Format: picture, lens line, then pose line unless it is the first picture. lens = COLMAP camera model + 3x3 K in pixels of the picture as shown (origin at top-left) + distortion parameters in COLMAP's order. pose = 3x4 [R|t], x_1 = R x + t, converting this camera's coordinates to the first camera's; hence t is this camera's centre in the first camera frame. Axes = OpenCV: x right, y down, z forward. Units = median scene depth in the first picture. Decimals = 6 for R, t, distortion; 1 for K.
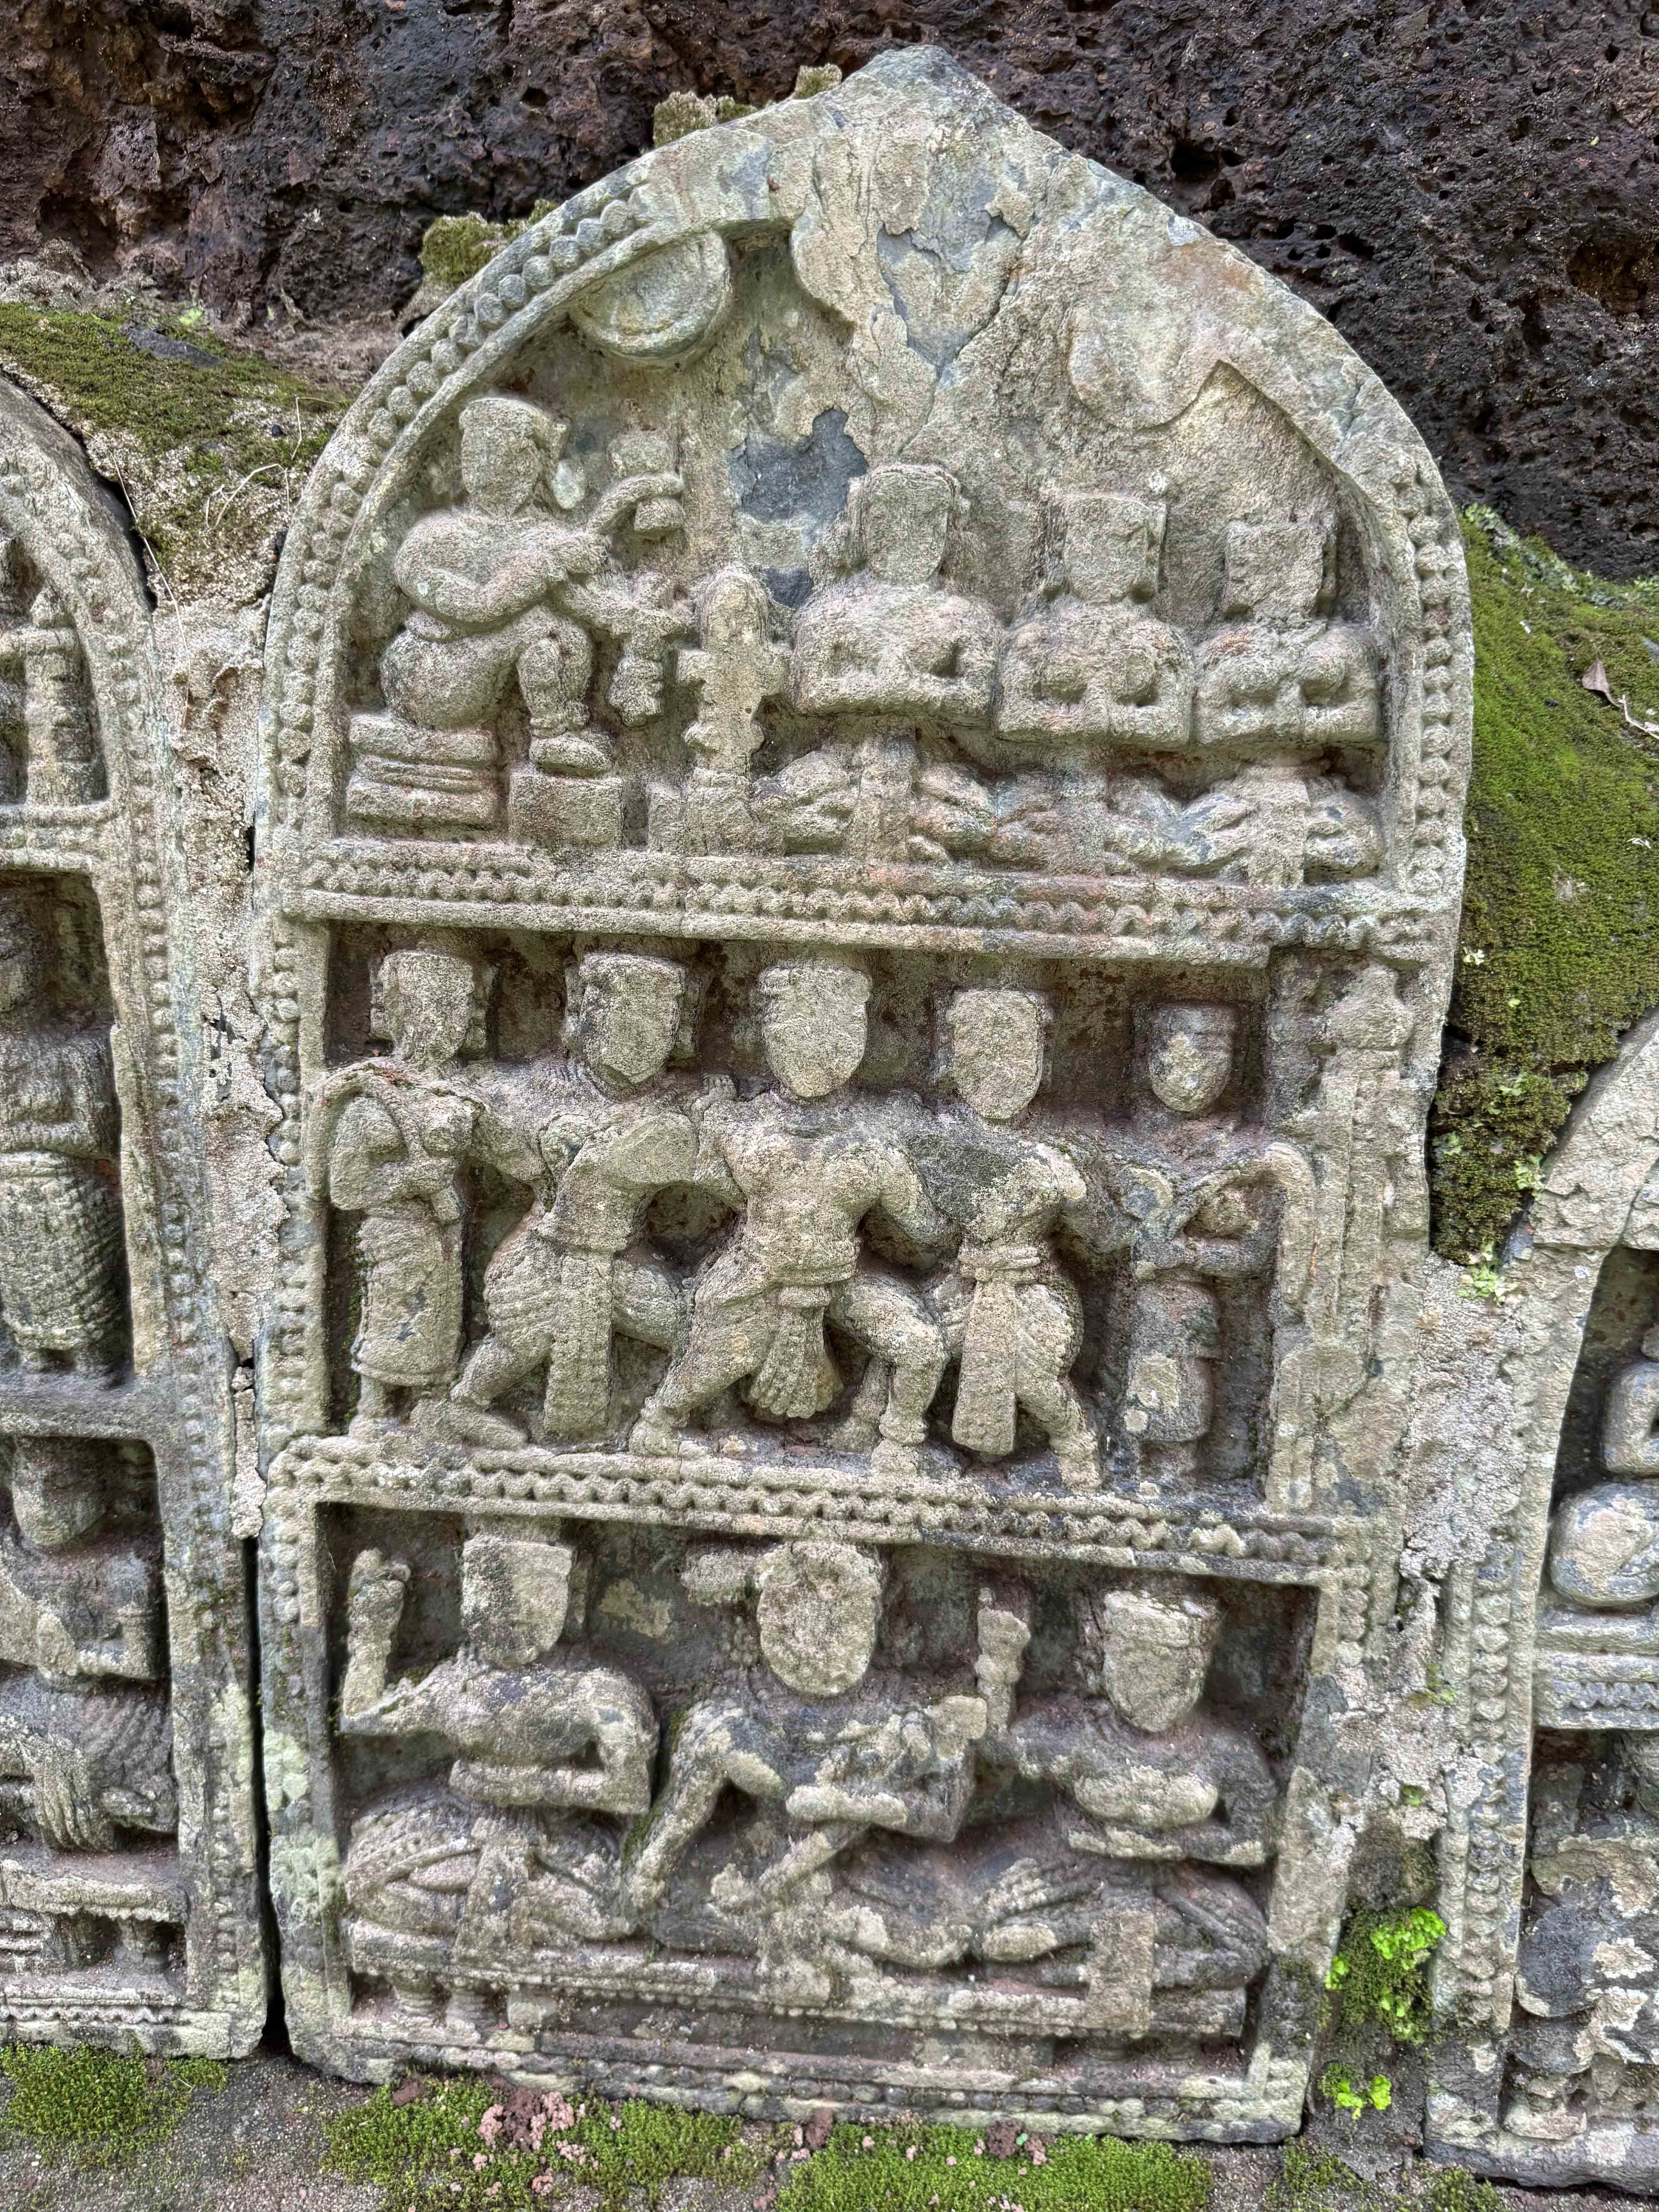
lens RADIAL K [[1557.5, 0, 829.1], [0, 1557.5, 1112.8], [0, 0, 1]] dist [-0.020480, 0.002099]
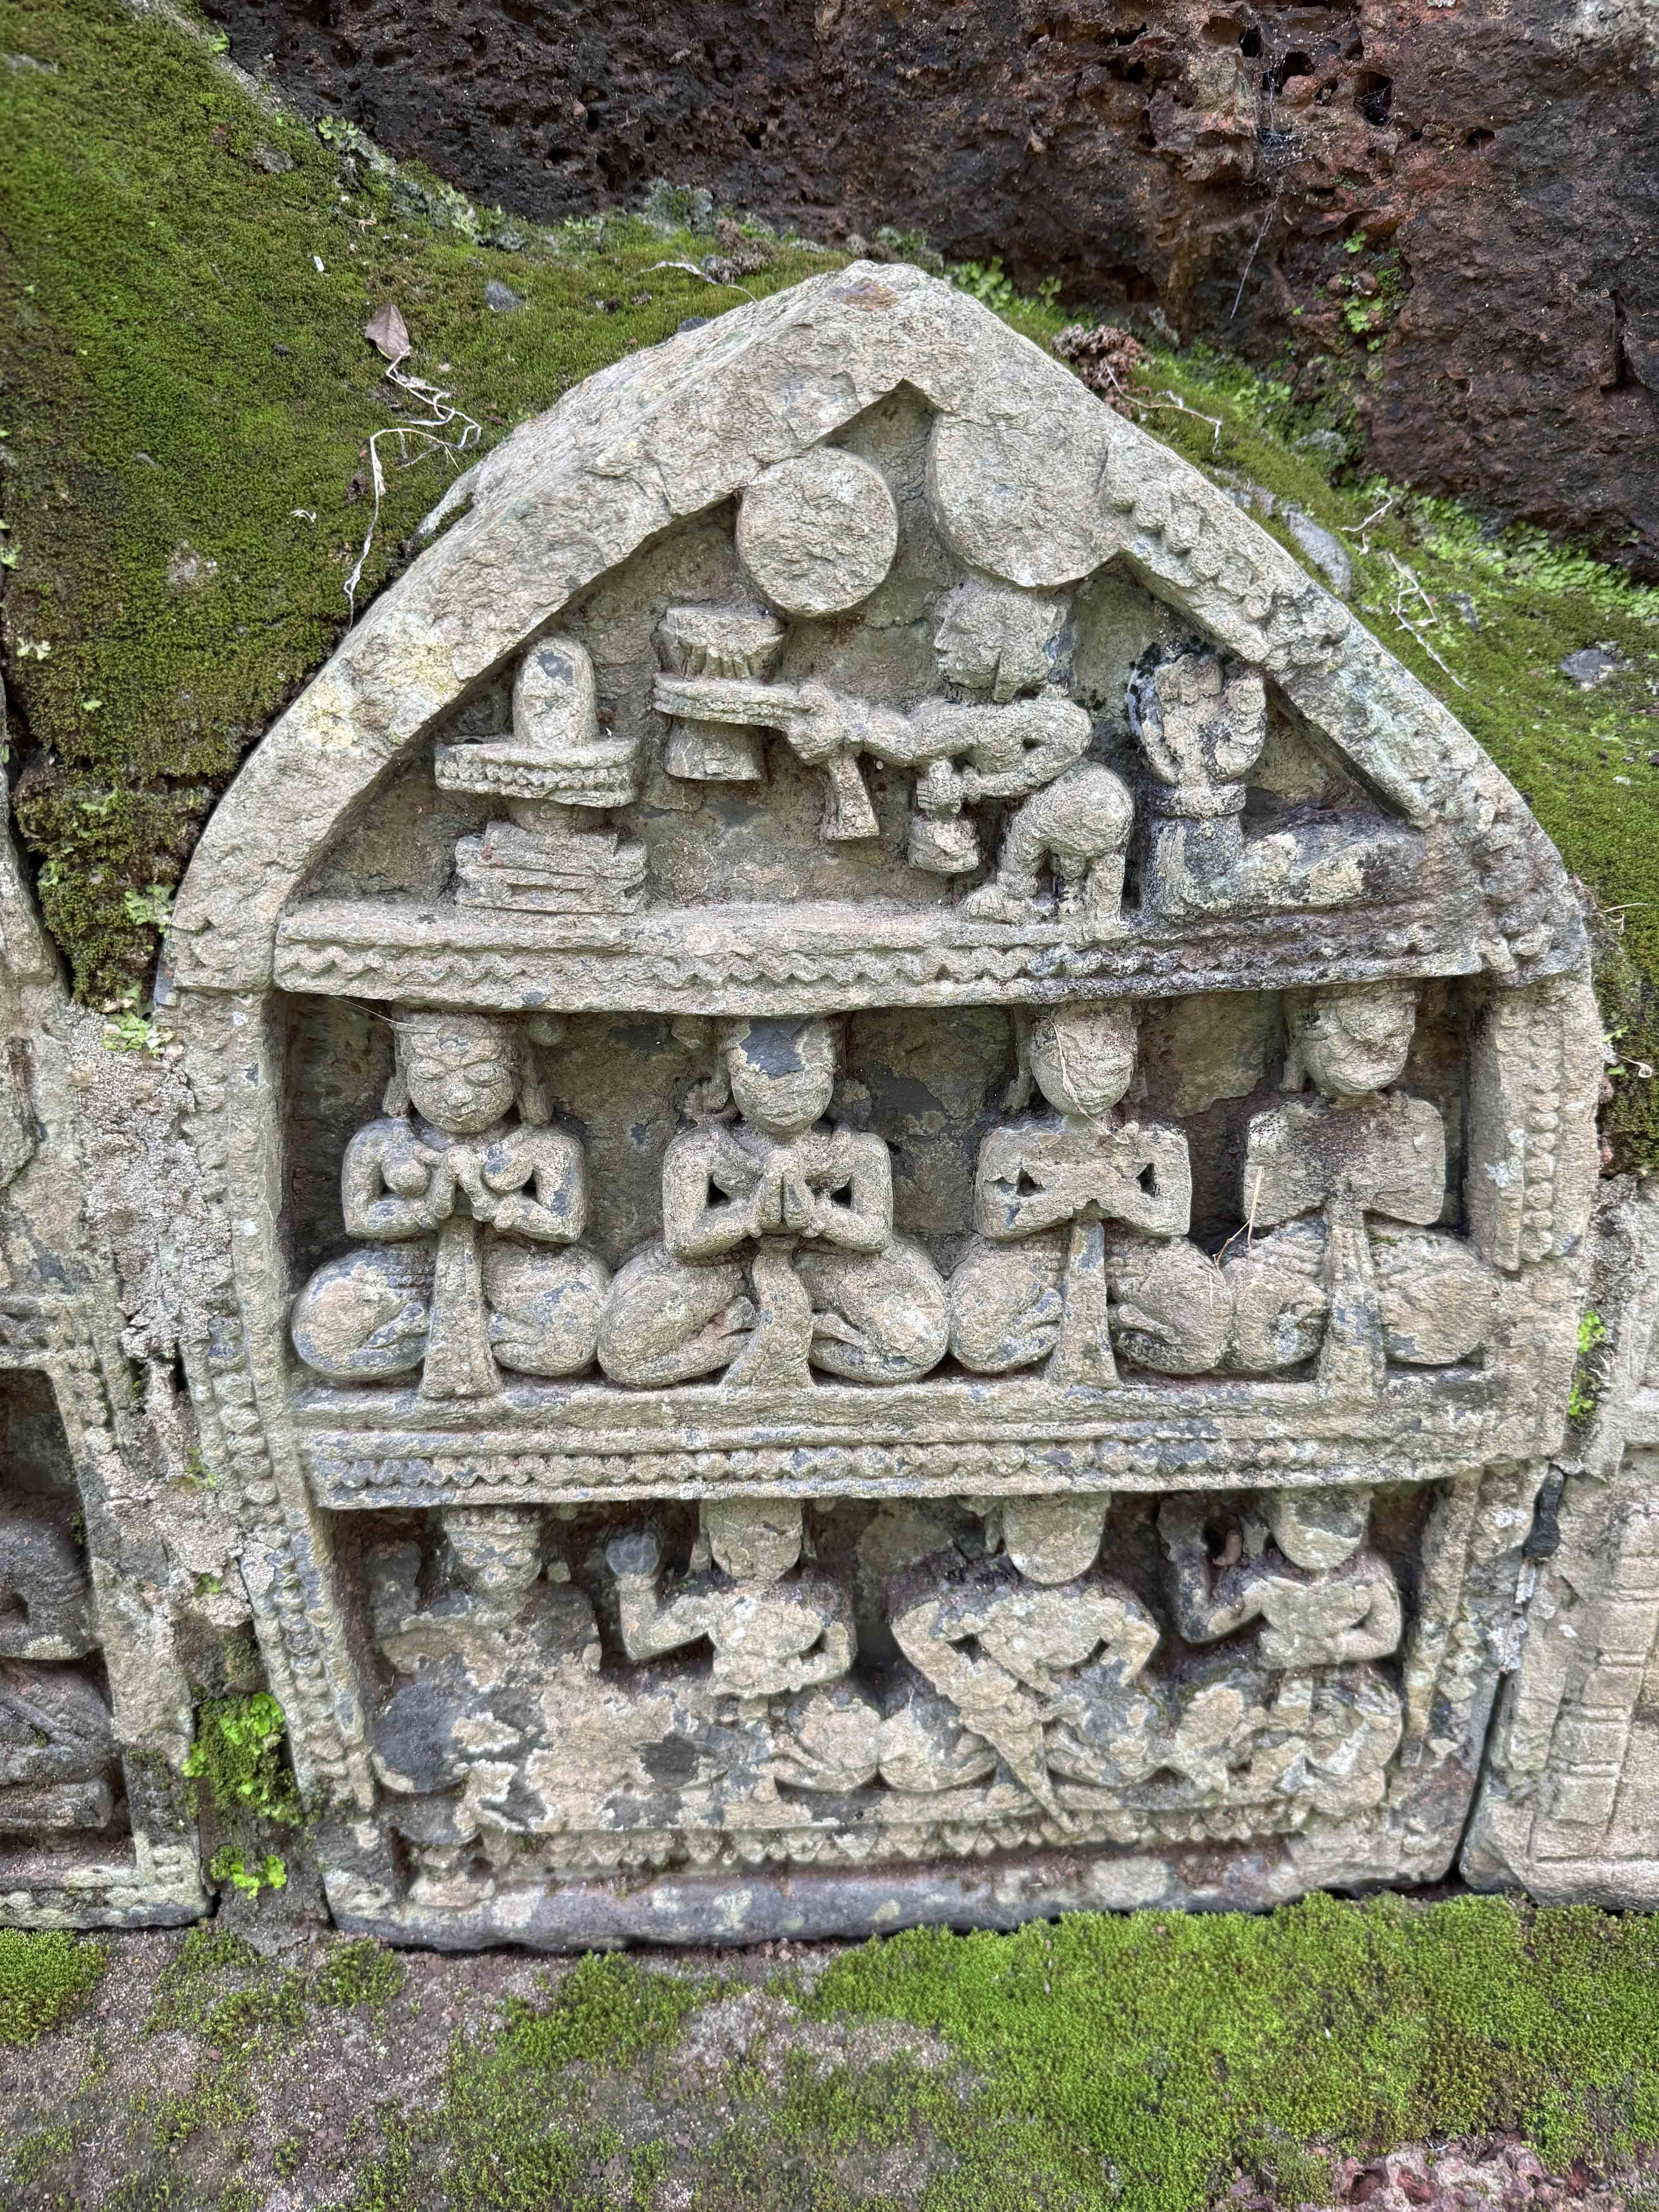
lens RADIAL K [[1557.5, 0, 830.2], [0, 1557.5, 1100.2], [0, 0, 1]] dist [-0.020480, 0.002099]
pose [[0.995419, -0.024934, 0.092297, 0.672925], [0.012102, 0.990489, 0.137056, 0.028910], [-0.094836, -0.135311, 0.986254, 0.081007]]
